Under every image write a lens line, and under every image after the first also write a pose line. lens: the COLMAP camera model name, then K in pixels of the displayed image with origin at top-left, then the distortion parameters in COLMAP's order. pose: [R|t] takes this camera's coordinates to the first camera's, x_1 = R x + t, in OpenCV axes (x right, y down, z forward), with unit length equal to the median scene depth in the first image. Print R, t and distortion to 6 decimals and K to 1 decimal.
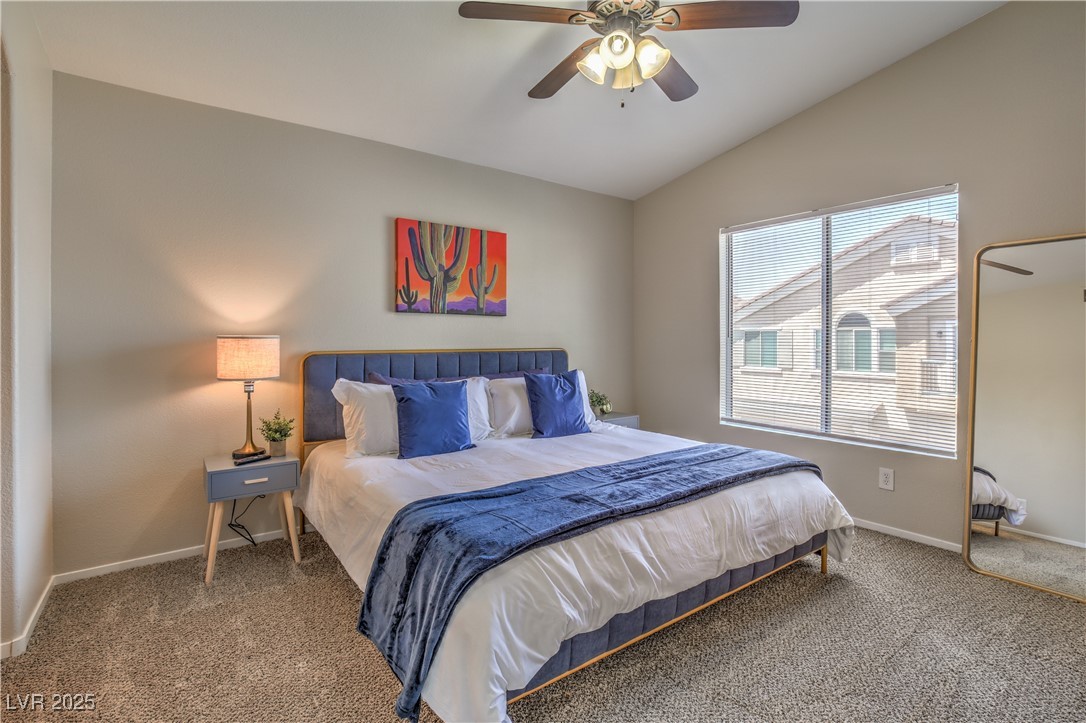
lens RADIAL K [[496.8, 0, 571.5], [0, 496.8, 332.8], [0, 0, 1]] dist [-0.022075, 0.004873]
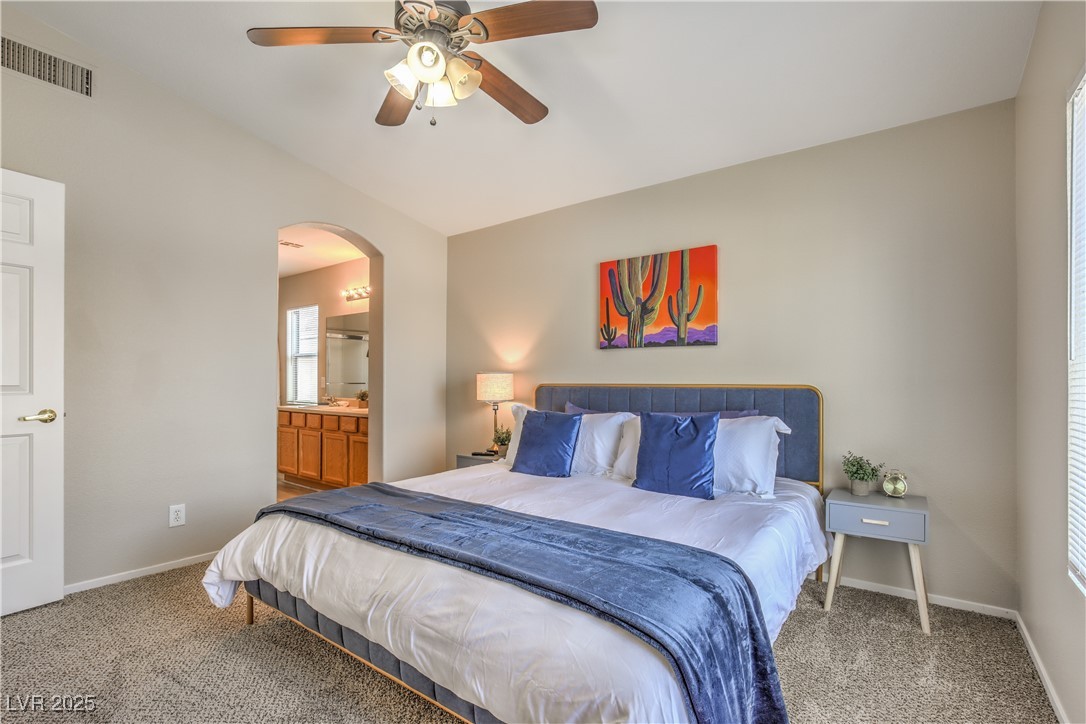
lens RADIAL K [[496.8, 0, 543.6], [0, 496.8, 369.7], [0, 0, 1]] dist [-0.022075, 0.004873]
pose [[0.292257, -0.017670, -0.956176, 0.622373], [0.014686, 0.999794, -0.013988, 0.016428], [0.956227, -0.009954, 0.292457, 0.528002]]
